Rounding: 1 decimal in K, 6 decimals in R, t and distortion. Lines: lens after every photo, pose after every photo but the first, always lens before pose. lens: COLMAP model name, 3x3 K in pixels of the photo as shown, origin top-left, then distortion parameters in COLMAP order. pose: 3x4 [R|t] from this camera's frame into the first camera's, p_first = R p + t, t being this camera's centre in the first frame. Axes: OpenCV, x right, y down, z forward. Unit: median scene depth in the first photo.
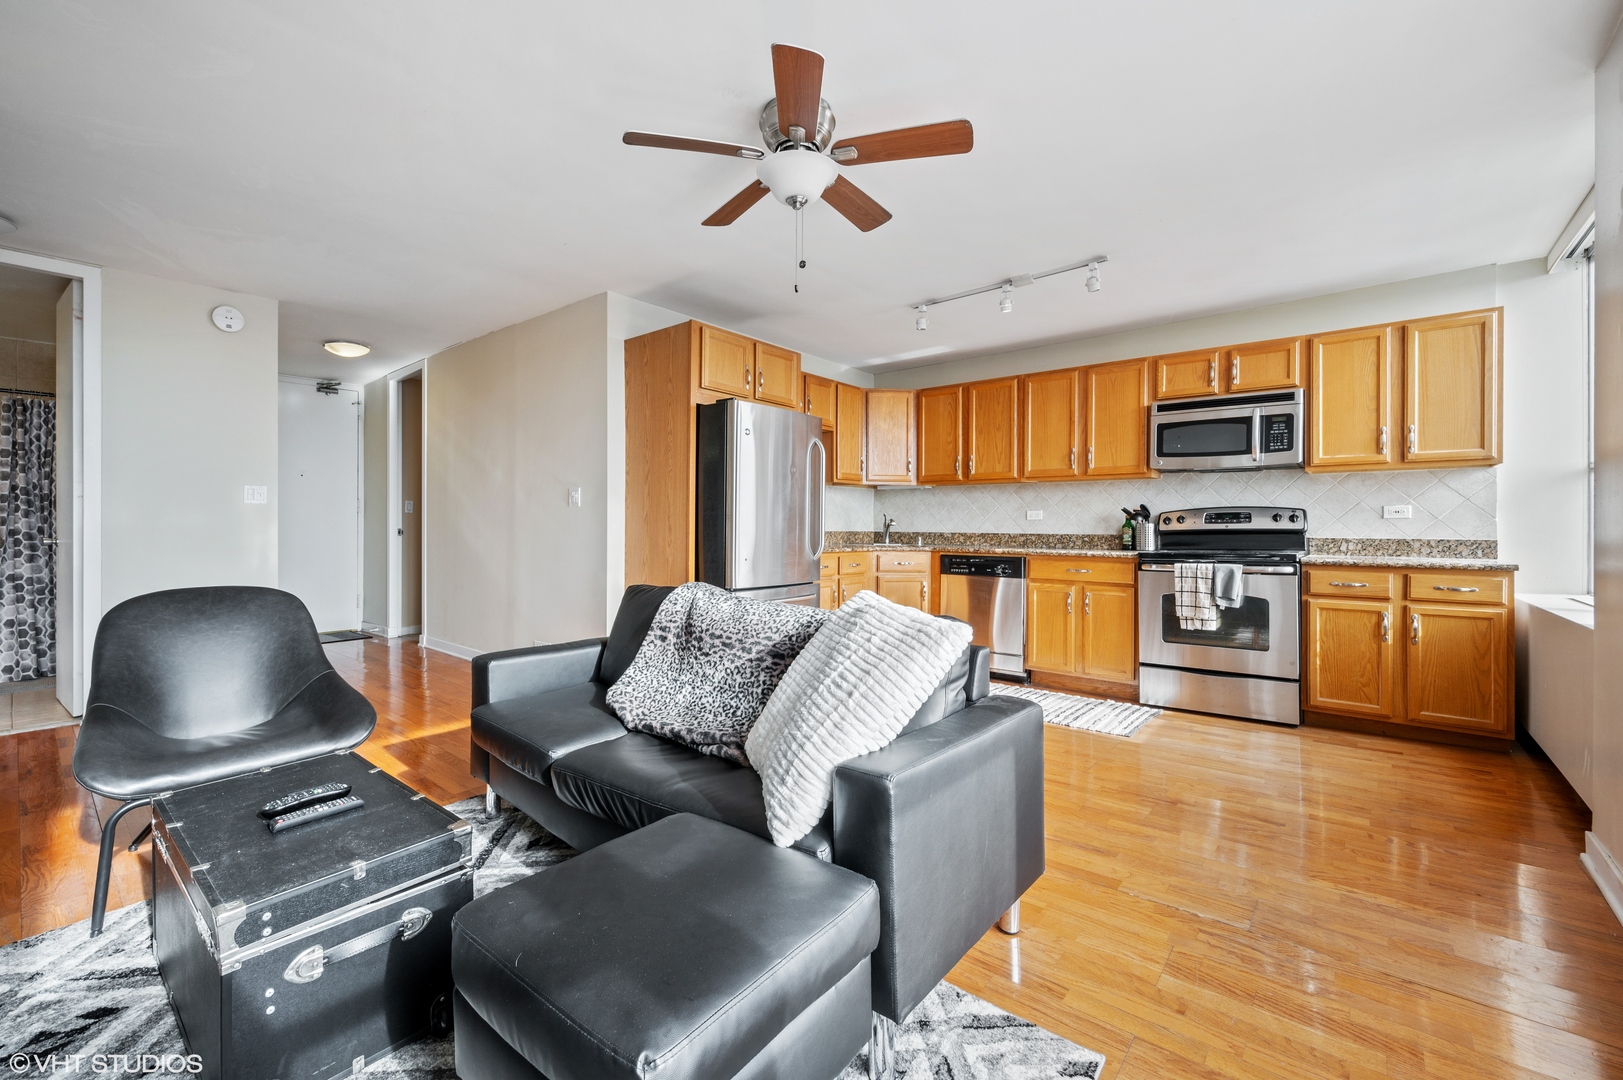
lens RADIAL K [[673.7, 0, 779.8], [0, 673.7, 526.8], [0, 0, 1]] dist [-0.006478, -0.000041]
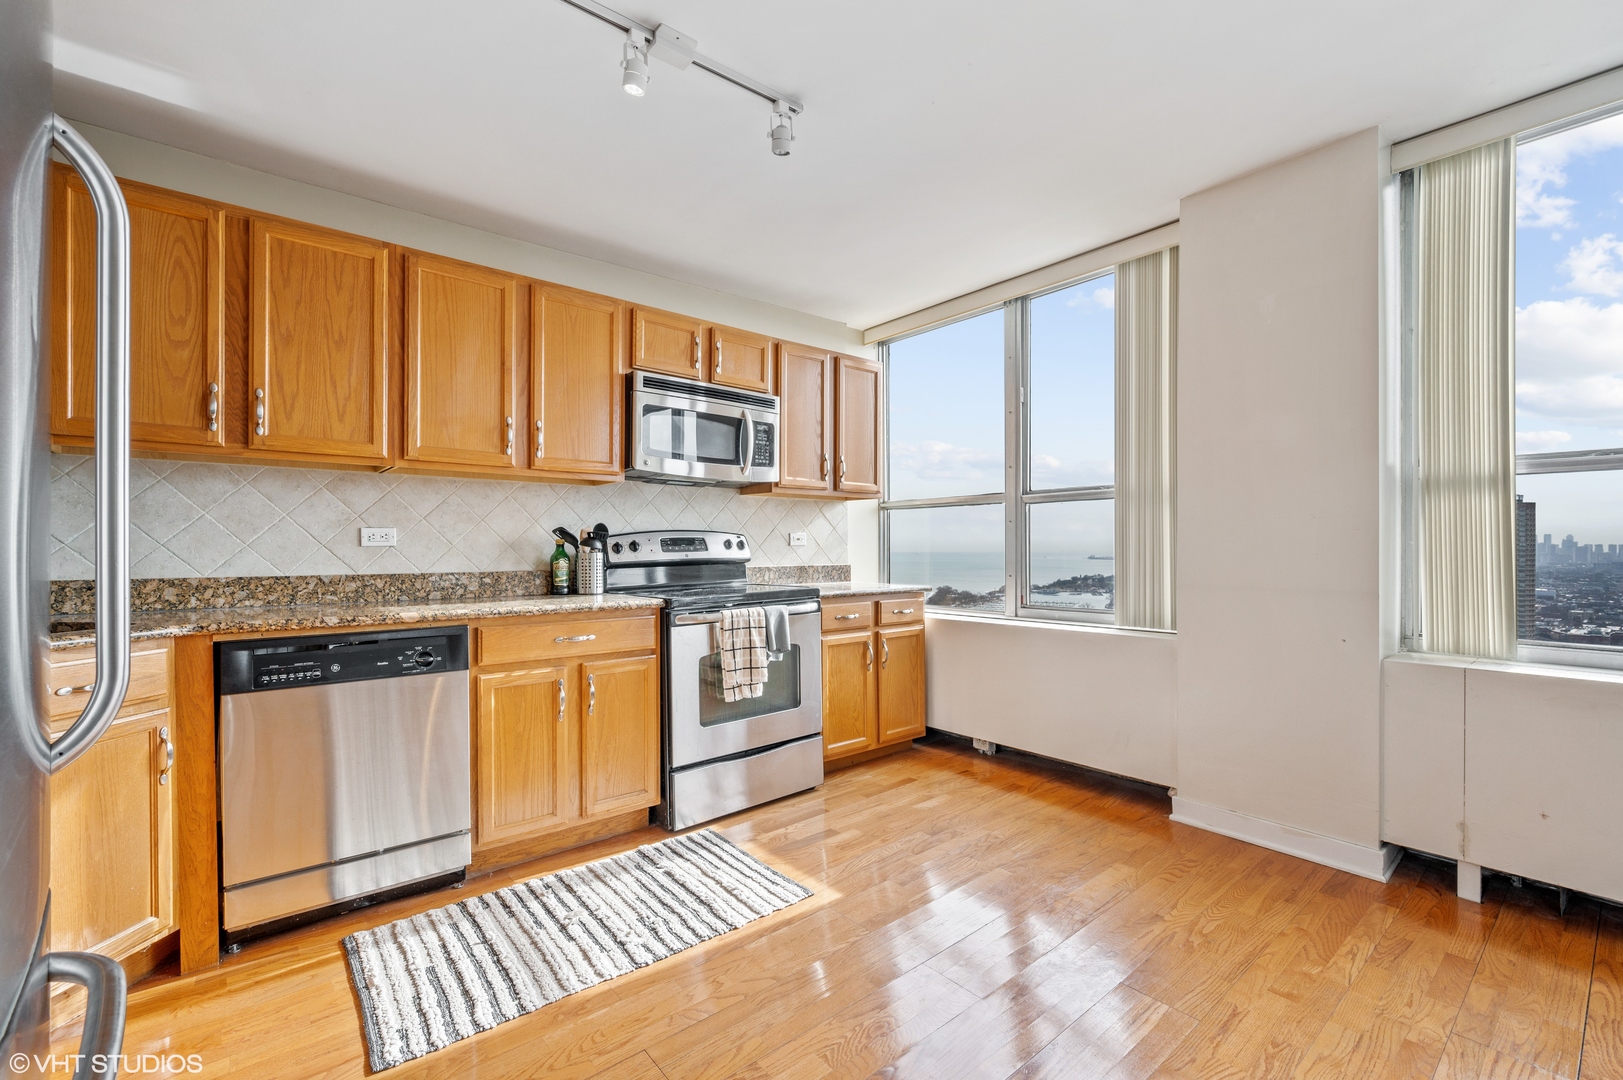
lens RADIAL K [[700.6, 0, 802.9], [0, 700.6, 547.4], [0, 0, 1]] dist [0.003099, 0.000017]
pose [[0.153601, -0.006151, 0.988114, -0.113761], [0.002093, 0.999980, 0.005900, -0.015090], [-0.988131, 0.001162, 0.153611, 0.781844]]
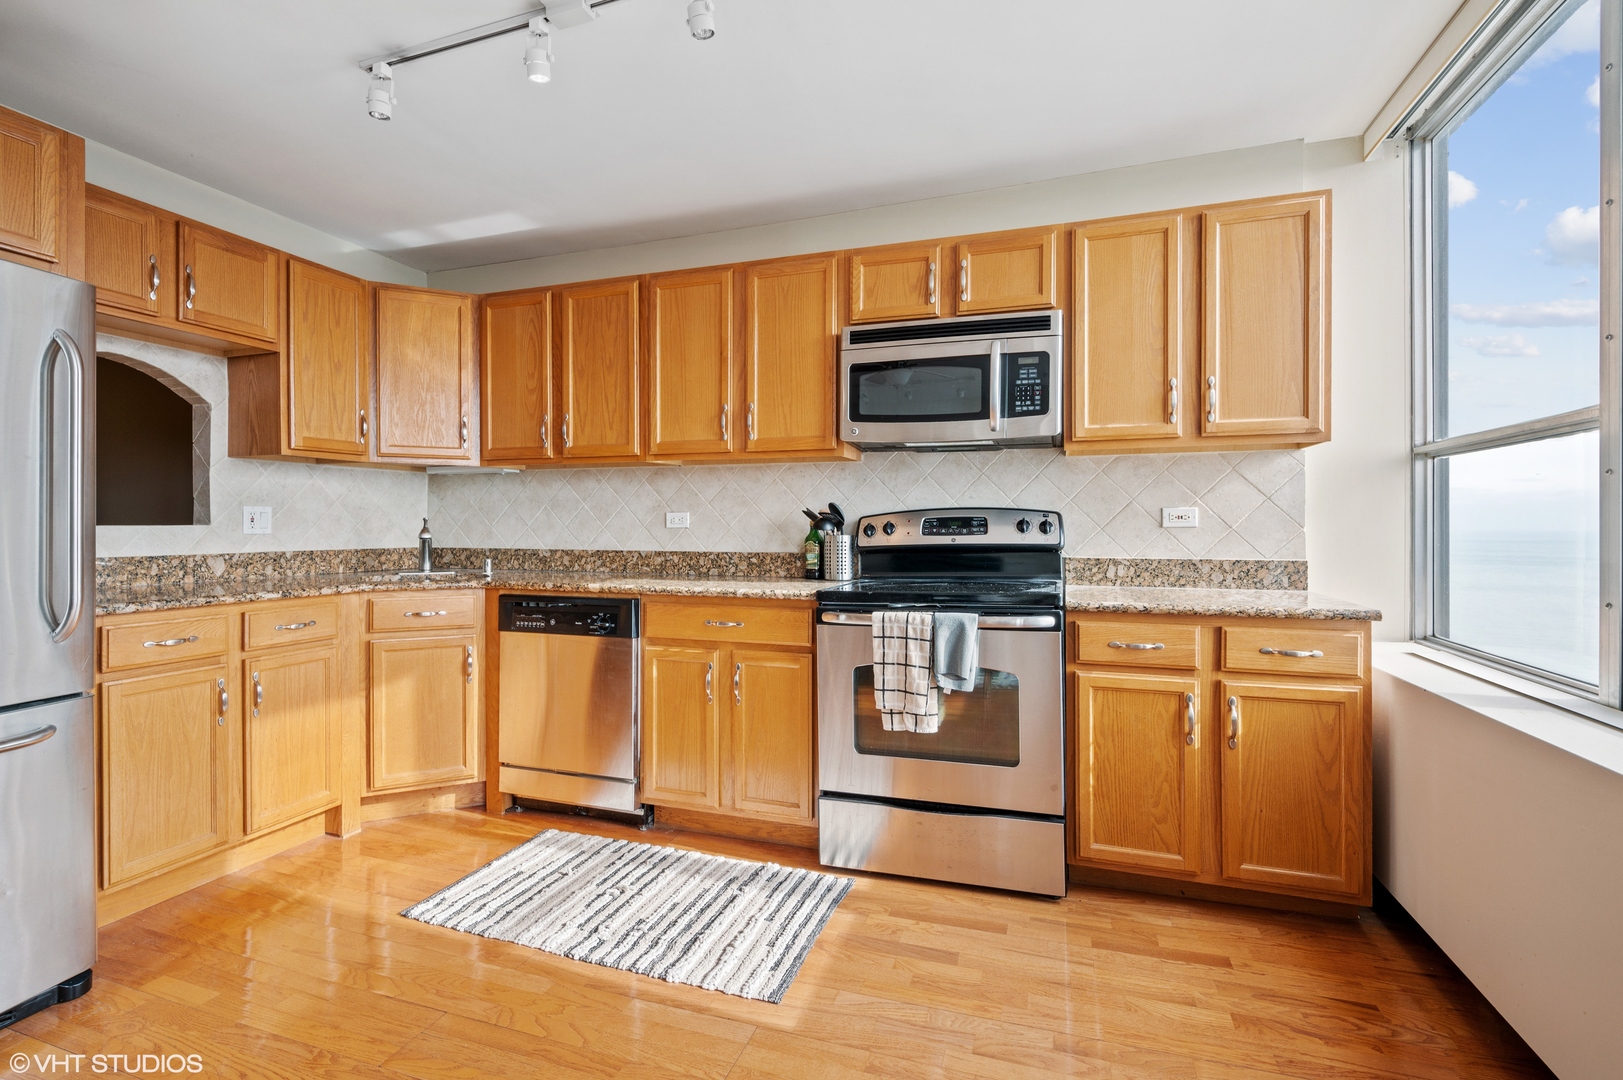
lens RADIAL K [[751.7, 0, 801.2], [0, 751.7, 528.9], [0, 0, 1]] dist [-0.001480, -0.001119]
pose [[0.926065, -0.007851, 0.377283, 0.294238], [0.005798, 0.999962, 0.006576, -0.016830], [-0.377320, -0.003903, 0.926075, 0.441659]]
